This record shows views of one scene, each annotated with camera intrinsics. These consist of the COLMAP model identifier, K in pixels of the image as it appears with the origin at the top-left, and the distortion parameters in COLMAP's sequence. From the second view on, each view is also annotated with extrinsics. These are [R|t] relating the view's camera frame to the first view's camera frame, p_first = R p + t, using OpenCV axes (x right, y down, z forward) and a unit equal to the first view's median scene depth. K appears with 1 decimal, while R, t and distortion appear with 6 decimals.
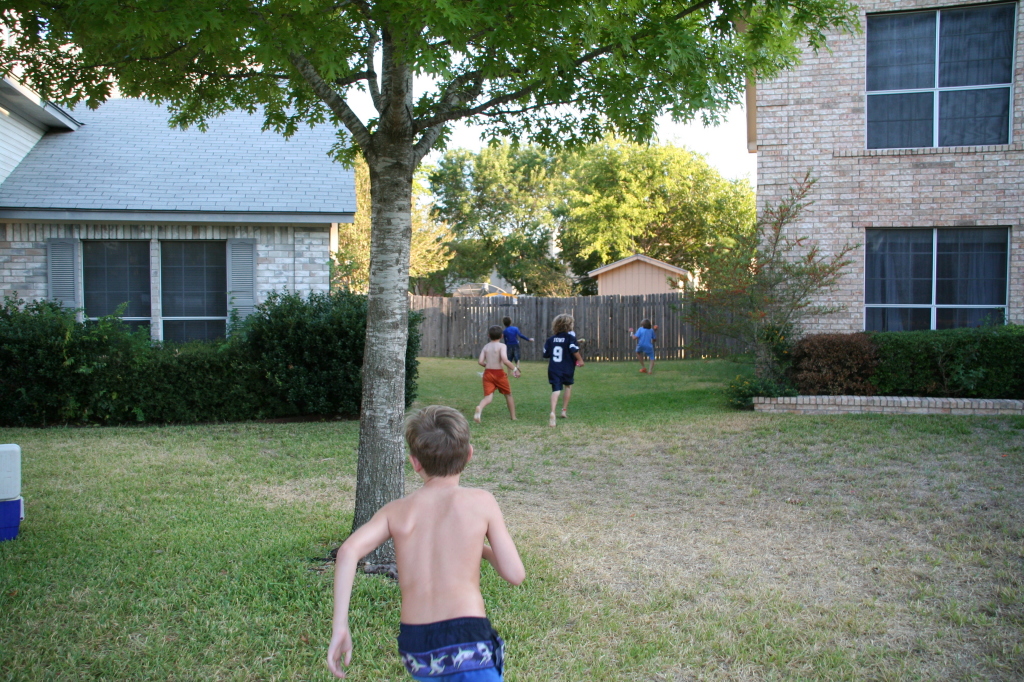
lens RADIAL K [[864.7, 0, 510.7], [0, 864.7, 339.7], [0, 0, 1]] dist [-0.161332, 0.172194]
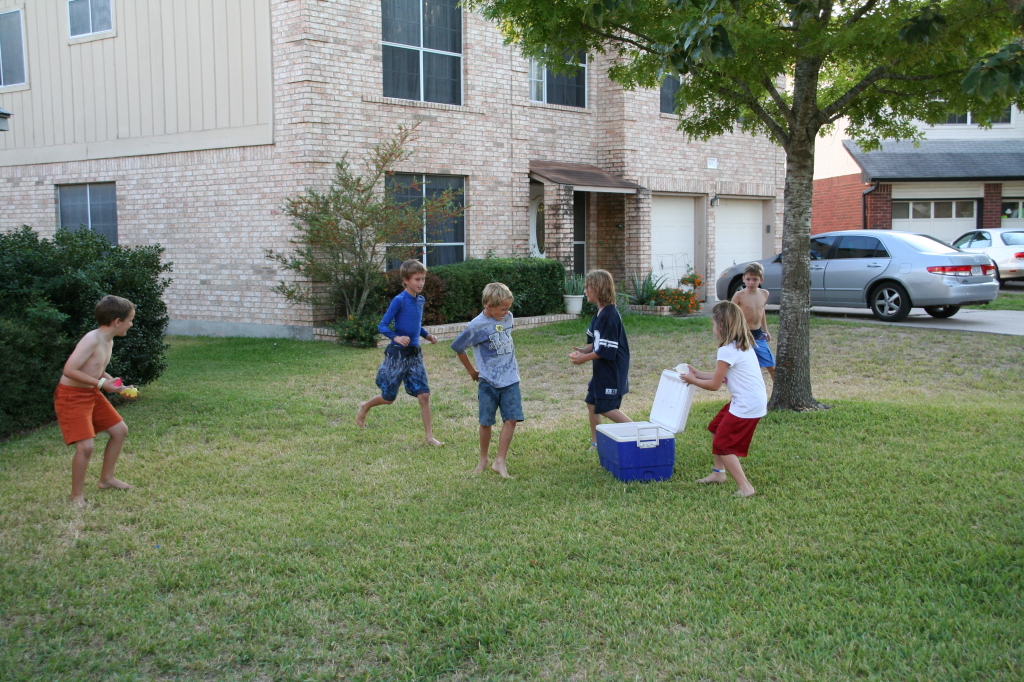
lens RADIAL K [[1228.1, 0, 509.4], [0, 1228.1, 345.2], [0, 0, 1]] dist [0.048436, 0.000000]
pose [[0.392168, -0.083600, 0.916087, -0.976424], [0.052157, 0.996281, 0.068590, -0.012860], [-0.918414, 0.020882, 0.395070, 0.250484]]
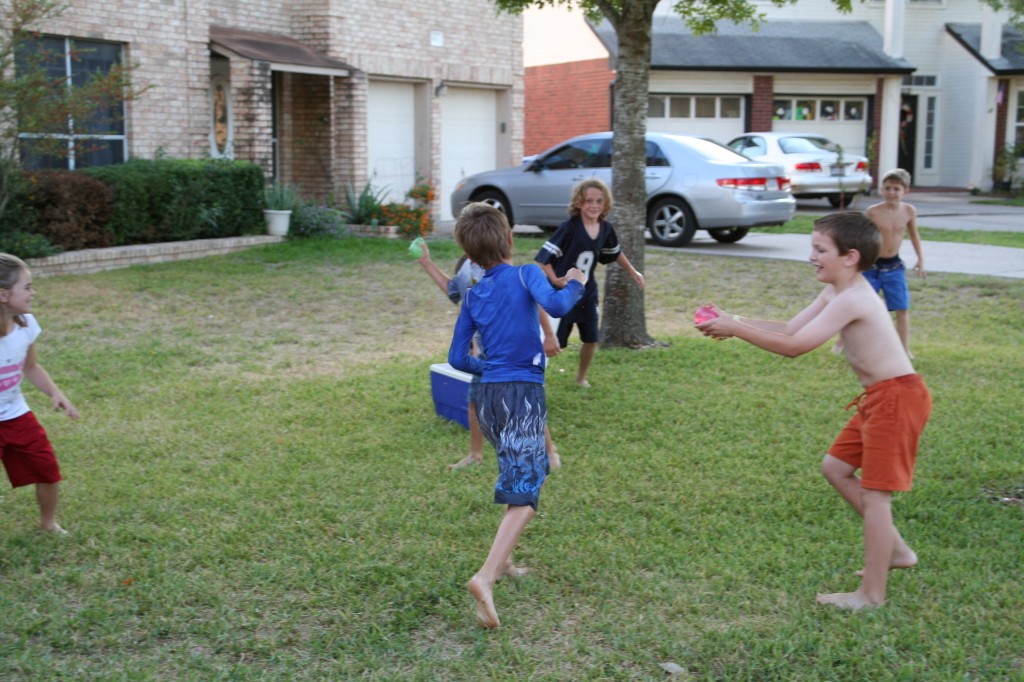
lens RADIAL K [[1679.3, 0, 509.8], [0, 1679.3, 340.2], [0, 0, 1]] dist [0.263292, 0.000000]
pose [[0.154987, -0.116955, 0.980969, -1.086456], [0.036971, 0.992959, 0.112543, -0.015564], [-0.987224, 0.018825, 0.158220, 0.324801]]
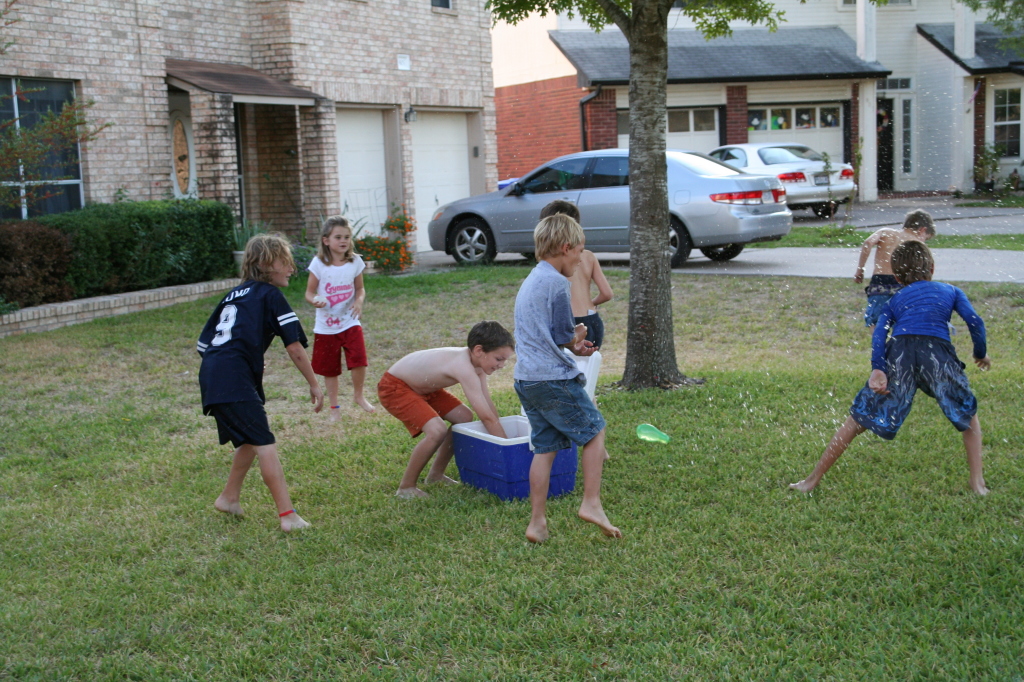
lens RADIAL K [[1679.3, 0, 508.8], [0, 1679.3, 348.9], [0, 0, 1]] dist [0.263292, 0.000000]
pose [[0.128834, -0.115527, 0.984914, -0.985197], [0.085941, 0.990755, 0.104970, -0.017504], [-0.987935, 0.071121, 0.137572, 0.368535]]
